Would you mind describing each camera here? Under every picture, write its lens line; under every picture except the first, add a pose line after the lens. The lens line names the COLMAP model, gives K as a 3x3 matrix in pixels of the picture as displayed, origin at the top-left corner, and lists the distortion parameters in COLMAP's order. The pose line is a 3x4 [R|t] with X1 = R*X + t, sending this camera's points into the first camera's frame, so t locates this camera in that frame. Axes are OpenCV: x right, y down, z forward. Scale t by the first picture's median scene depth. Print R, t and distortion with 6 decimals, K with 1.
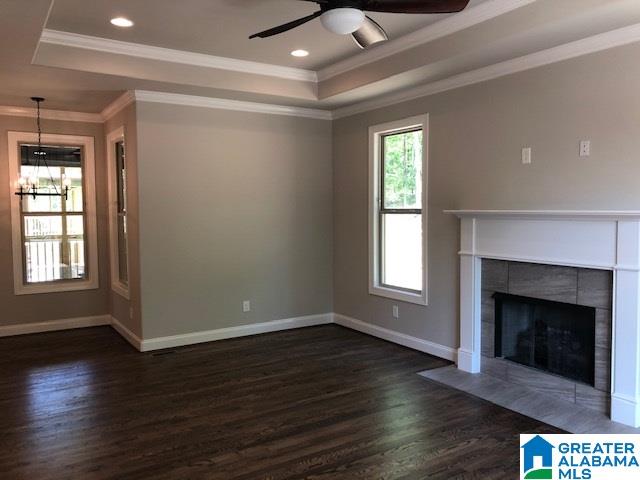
lens RADIAL K [[524.3, 0, 318.9], [0, 524.3, 240.1], [0, 0, 1]] dist [0.042042, -0.043998]
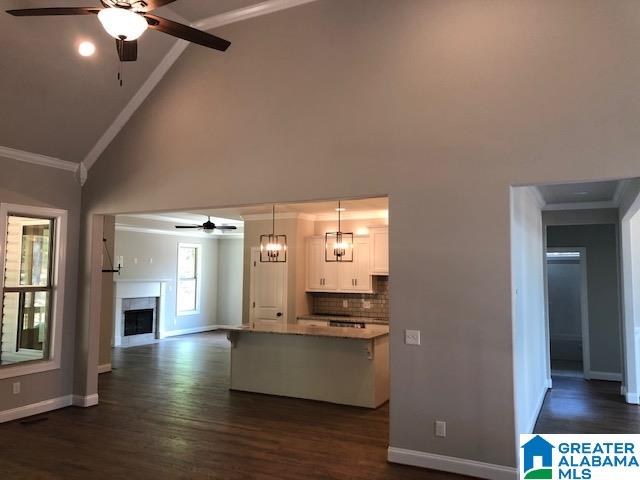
lens RADIAL K [[524.3, 0, 321.0], [0, 524.3, 236.5], [0, 0, 1]] dist [0.042042, -0.043998]
pose [[-0.509254, 0.063943, 0.858237, -2.435354], [0.049618, 0.997759, -0.044896, -0.104787], [-0.859185, 0.019721, -0.511285, 1.487421]]
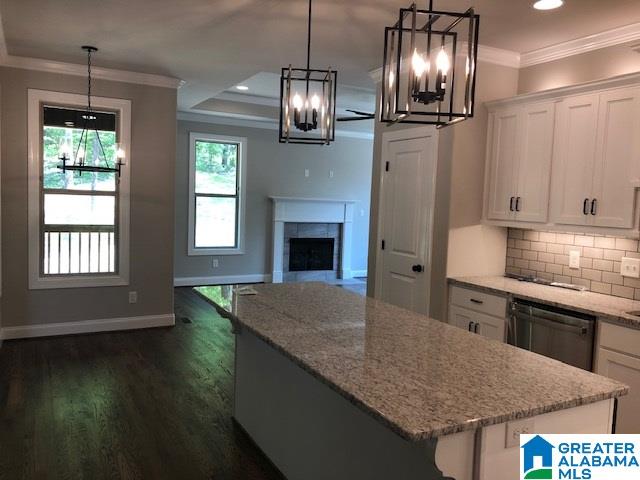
lens RADIAL K [[524.3, 0, 318.5], [0, 524.3, 237.9], [0, 0, 1]] dist [0.042042, -0.043998]
pose [[0.062467, -0.068741, 0.995677, -1.630549], [0.024383, 0.997433, 0.067332, -0.035914], [-0.997749, 0.020071, 0.063983, 0.761914]]
